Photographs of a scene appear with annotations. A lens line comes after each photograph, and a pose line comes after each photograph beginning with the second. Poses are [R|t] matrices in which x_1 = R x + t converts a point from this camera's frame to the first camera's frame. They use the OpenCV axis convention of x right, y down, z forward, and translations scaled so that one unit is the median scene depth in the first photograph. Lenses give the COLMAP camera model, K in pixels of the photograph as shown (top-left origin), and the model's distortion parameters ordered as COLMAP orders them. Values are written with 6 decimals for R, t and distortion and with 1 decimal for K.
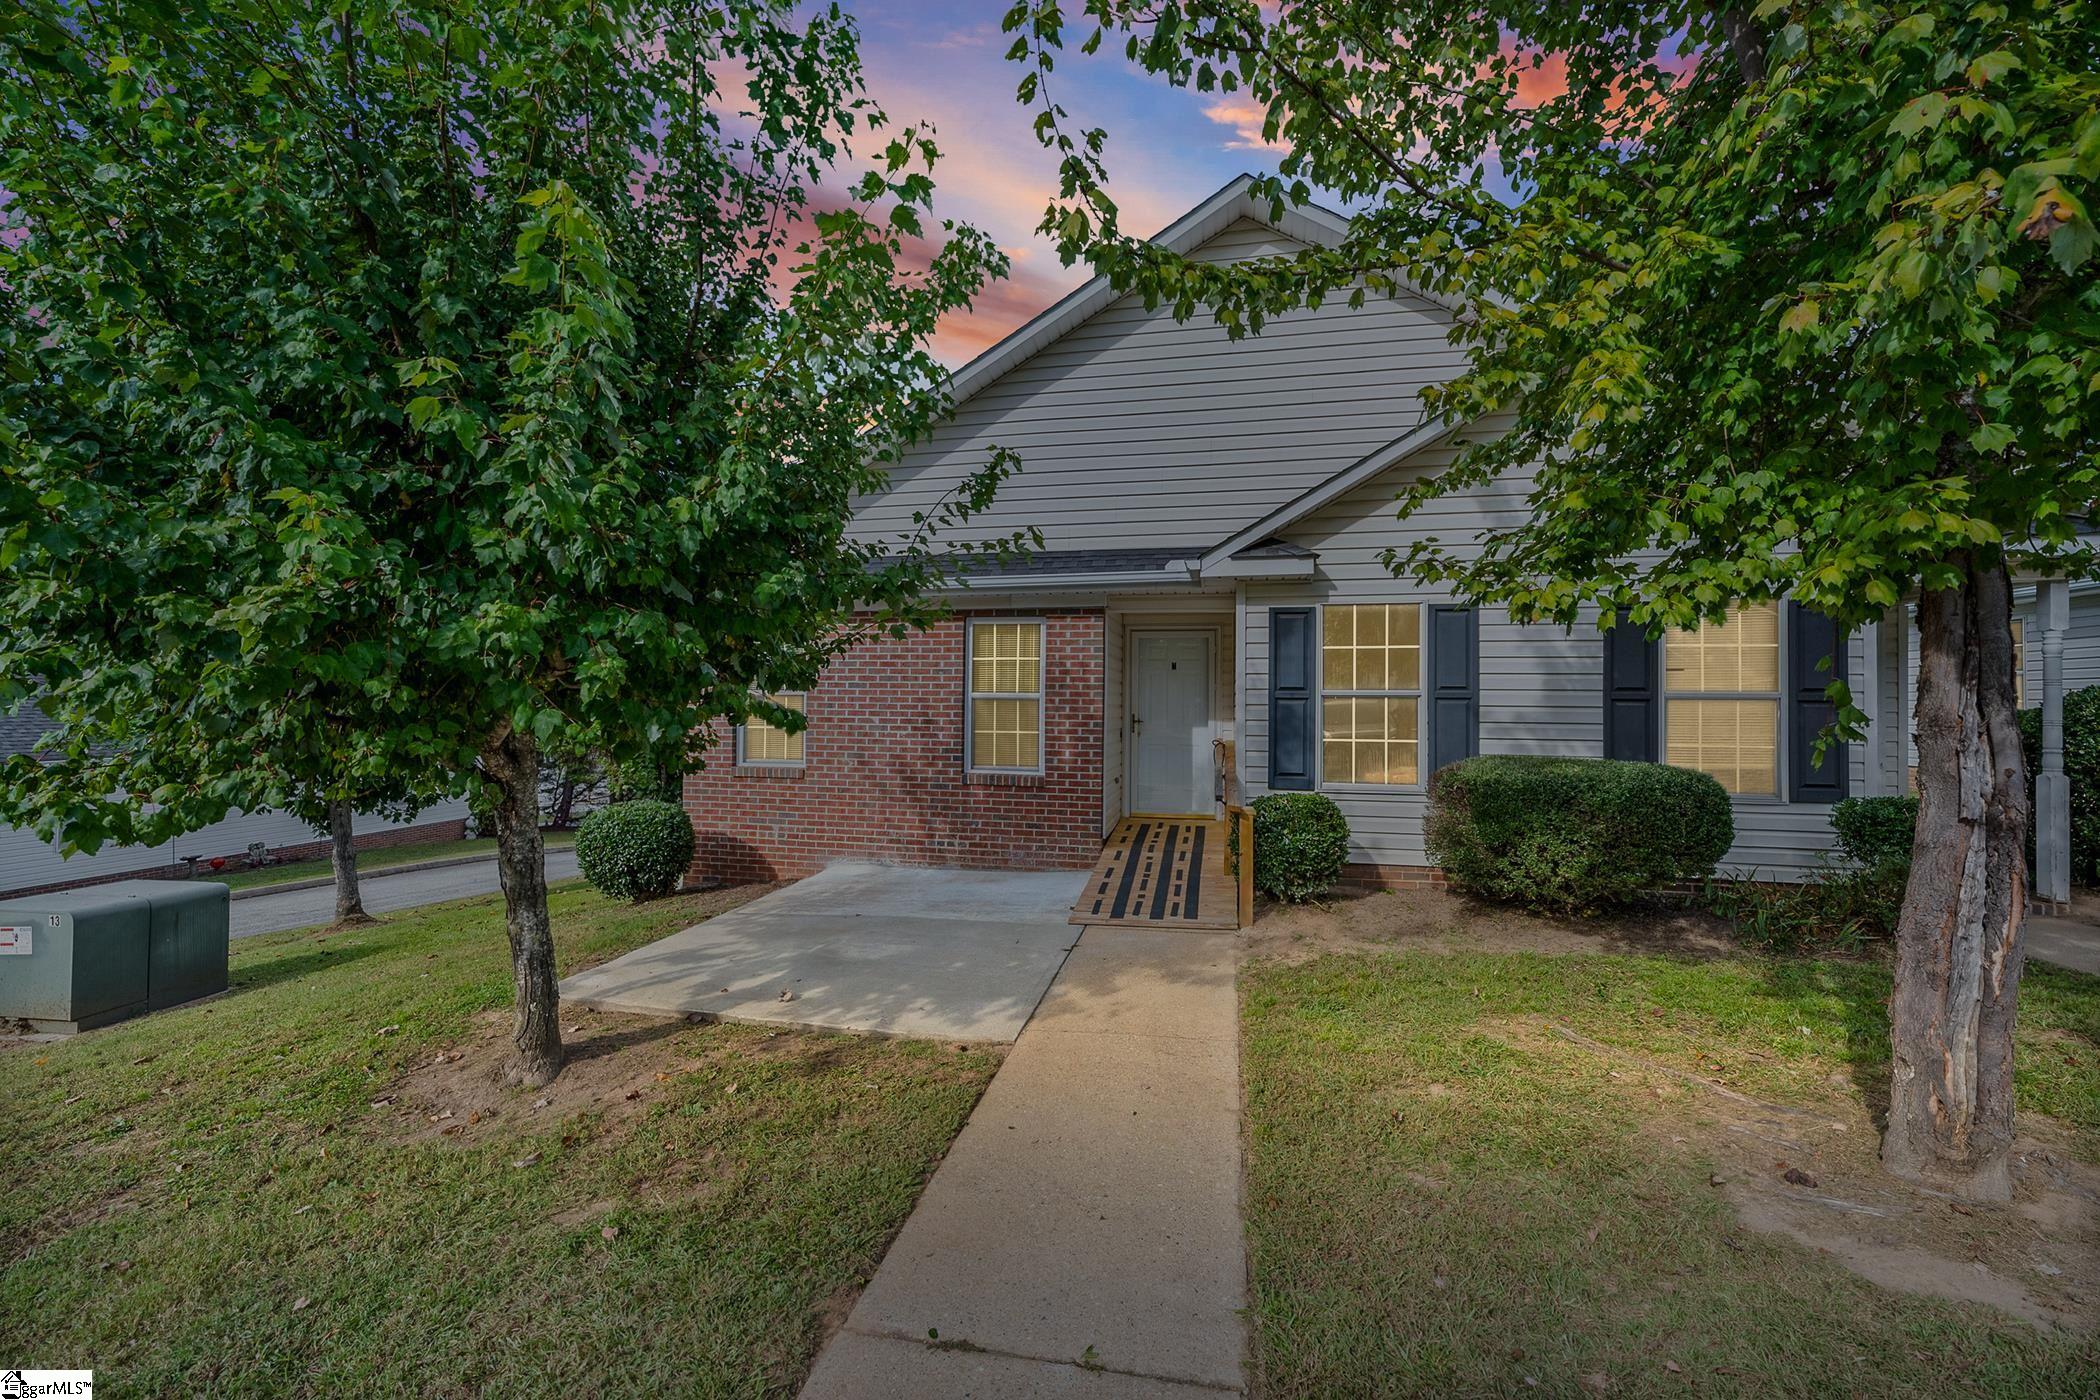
lens RADIAL K [[845.7, 0, 1051.8], [0, 845.7, 697.6], [0, 0, 1]] dist [0.000788, -0.000209]
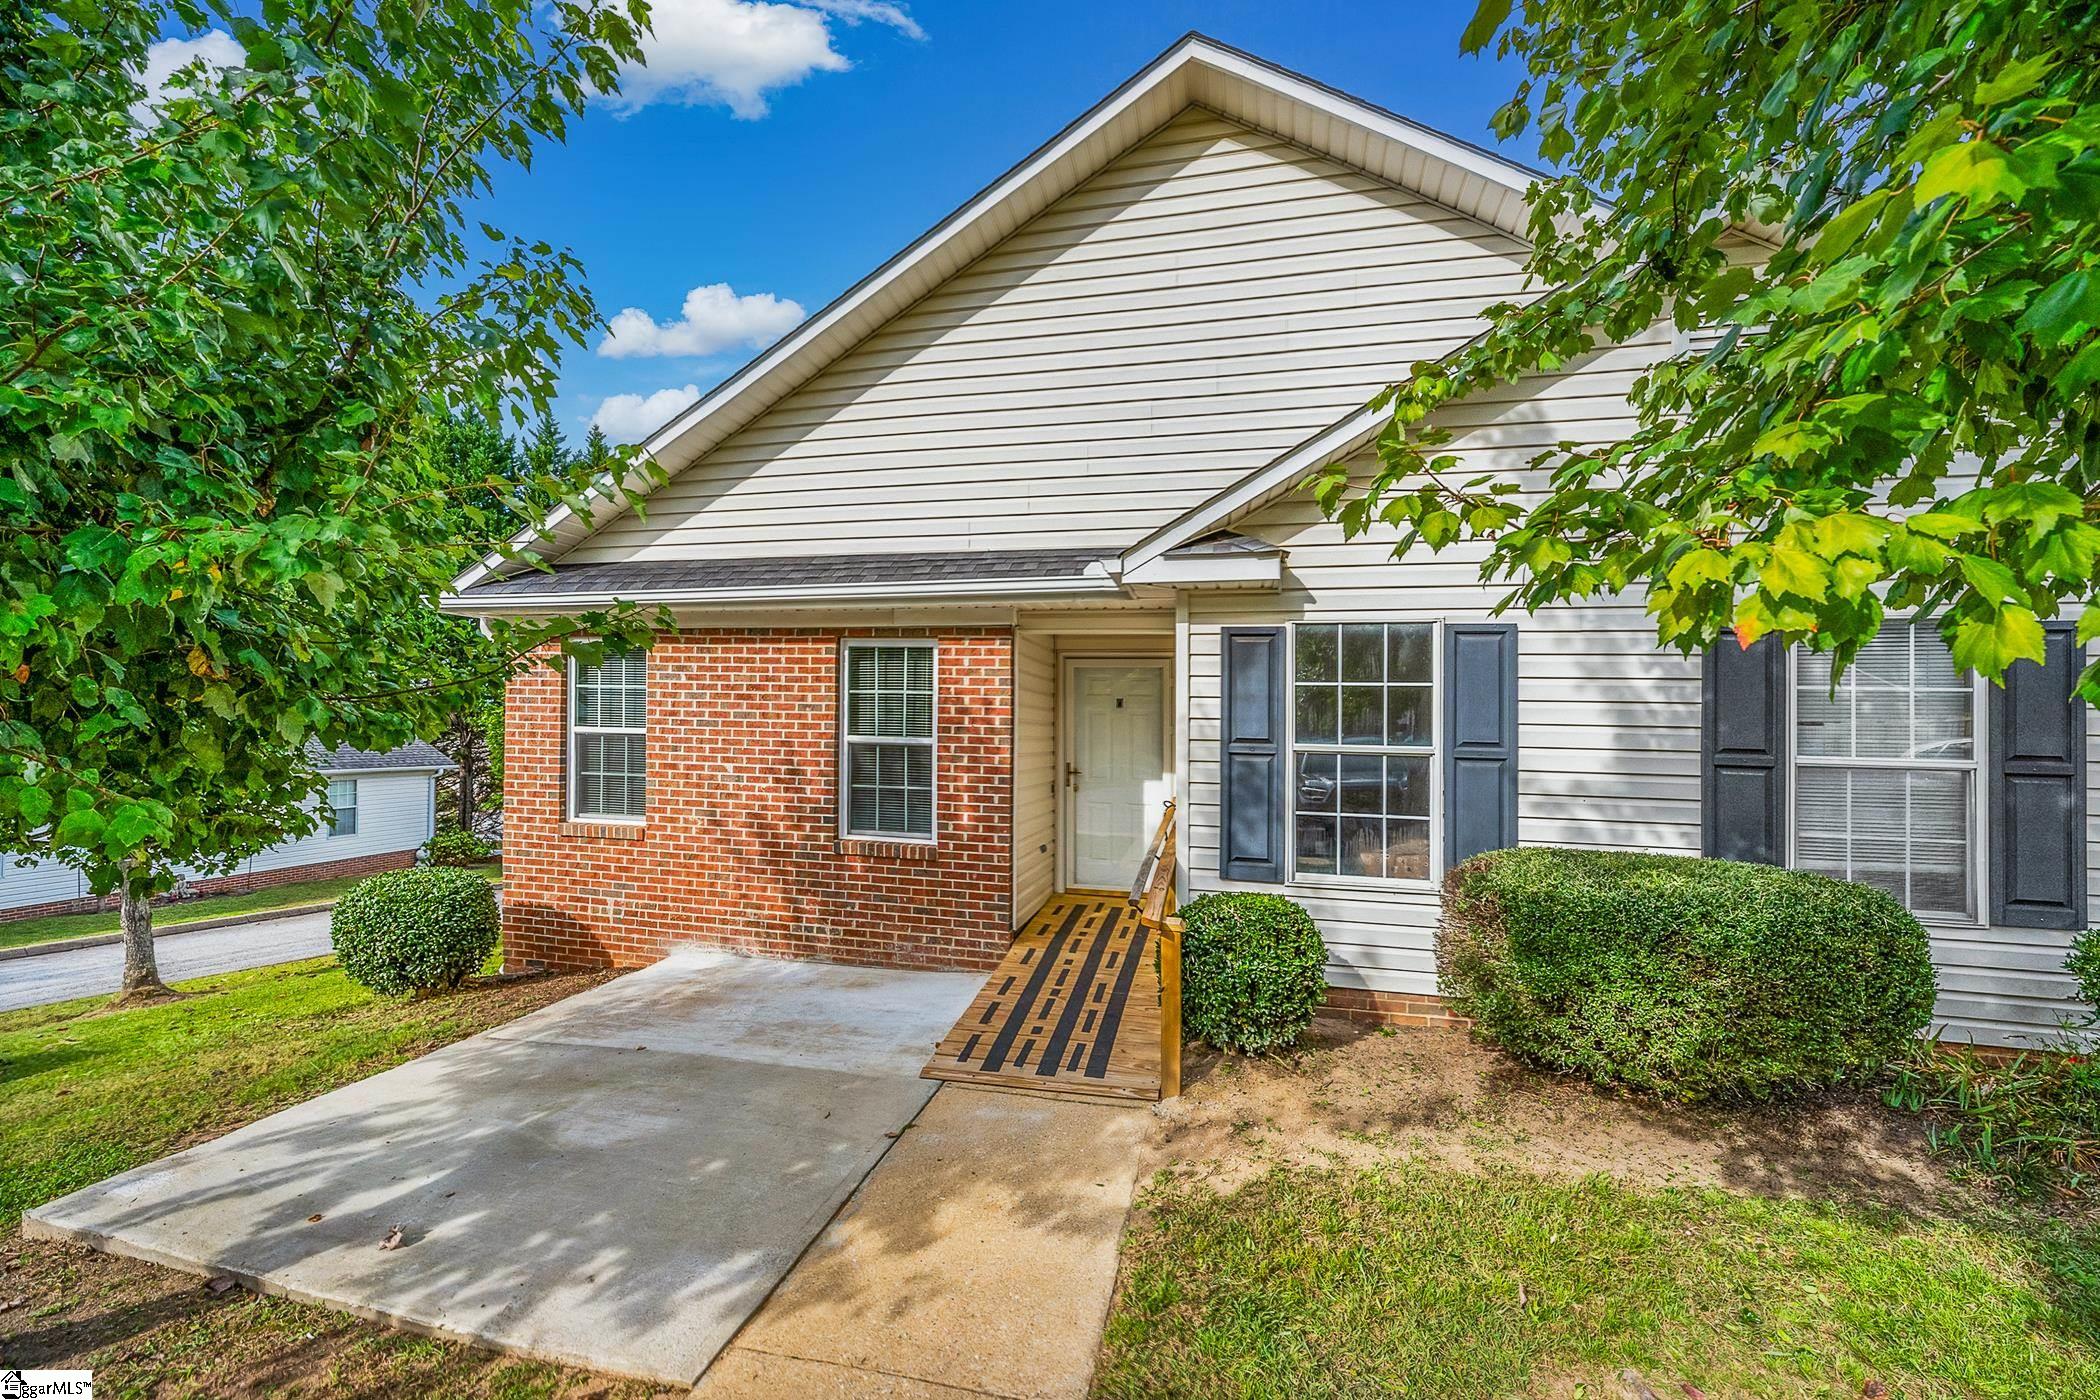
lens RADIAL K [[845.7, 0, 1051.8], [0, 845.7, 697.6], [0, 0, 1]] dist [0.000788, -0.000209]
pose [[0.999668, 0.012128, -0.022715, 0.129570], [-0.012811, 0.999463, -0.030151, -0.023018], [0.022337, 0.030432, 0.999287, 0.277309]]
